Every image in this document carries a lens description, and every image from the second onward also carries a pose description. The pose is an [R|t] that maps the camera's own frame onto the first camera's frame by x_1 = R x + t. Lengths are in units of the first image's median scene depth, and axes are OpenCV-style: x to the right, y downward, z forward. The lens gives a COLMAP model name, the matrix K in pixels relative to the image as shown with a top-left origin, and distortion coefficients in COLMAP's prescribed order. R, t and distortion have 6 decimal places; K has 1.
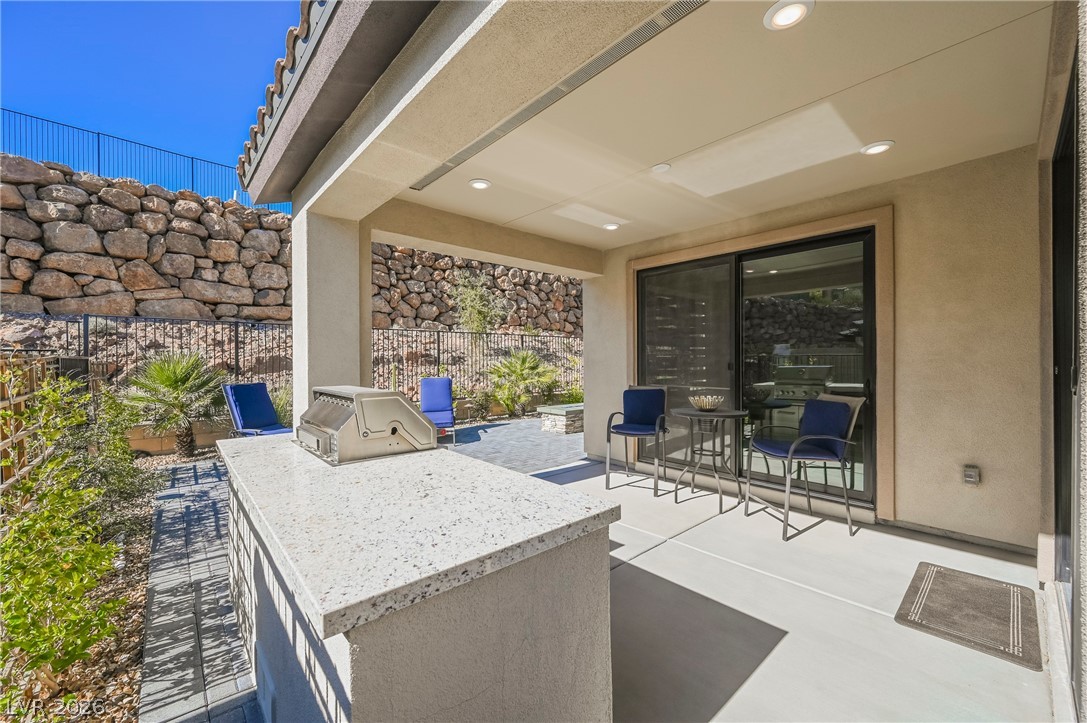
lens RADIAL K [[426.6, 0, 540.2], [0, 426.6, 361.5], [0, 0, 1]] dist [0.000309, 0.000432]
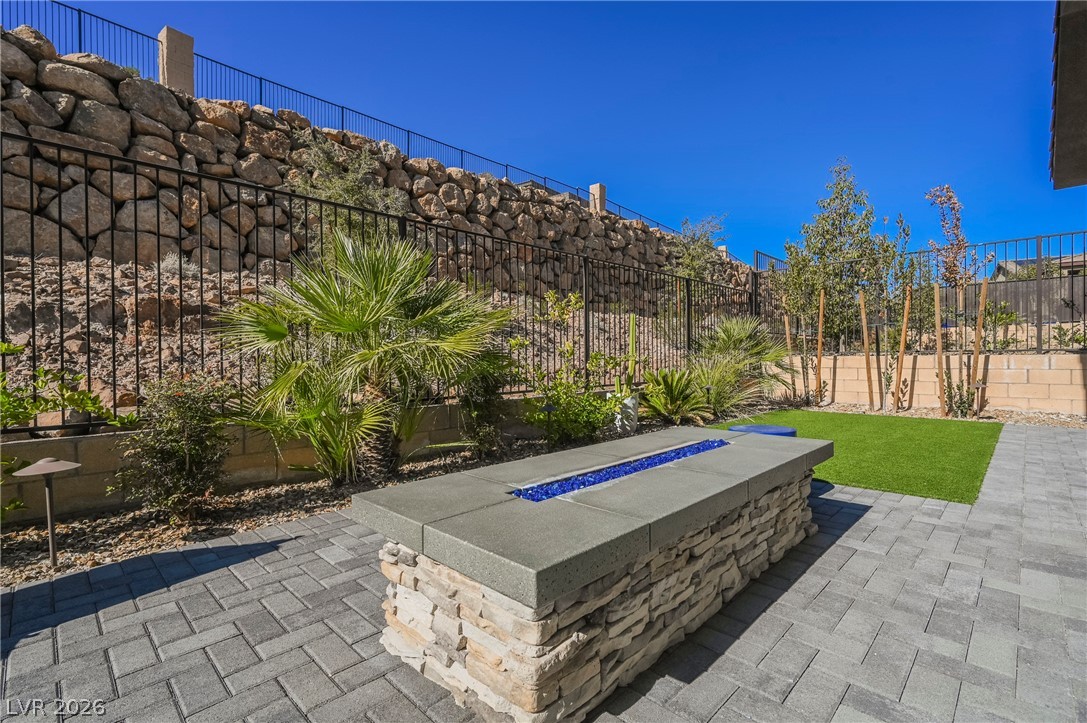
lens RADIAL K [[500.0, 0, 543.5], [0, 500.0, 361.5], [0, 0, 1]] dist [0.001130, 0.000227]
pose [[0.997612, -0.005567, 0.068845, 0.031382], [0.005318, 0.999979, 0.003792, 0.037188], [-0.068865, -0.003417, 0.997620, 0.510865]]
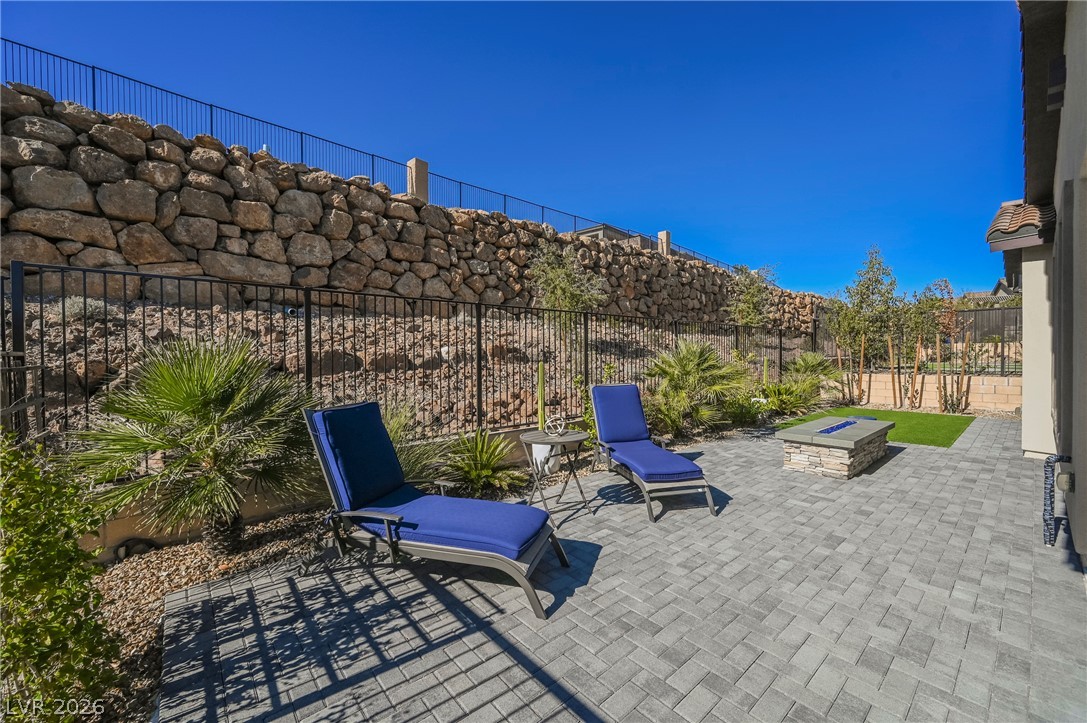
lens RADIAL K [[427.4, 0, 543.5], [0, 427.4, 360.5], [0, 0, 1]] dist [0.000209, 0.000318]
pose [[0.999872, -0.002964, -0.015743, -0.208560], [0.003085, 0.999966, 0.007635, -0.001159], [0.015719, -0.007683, 0.999847, 0.235767]]
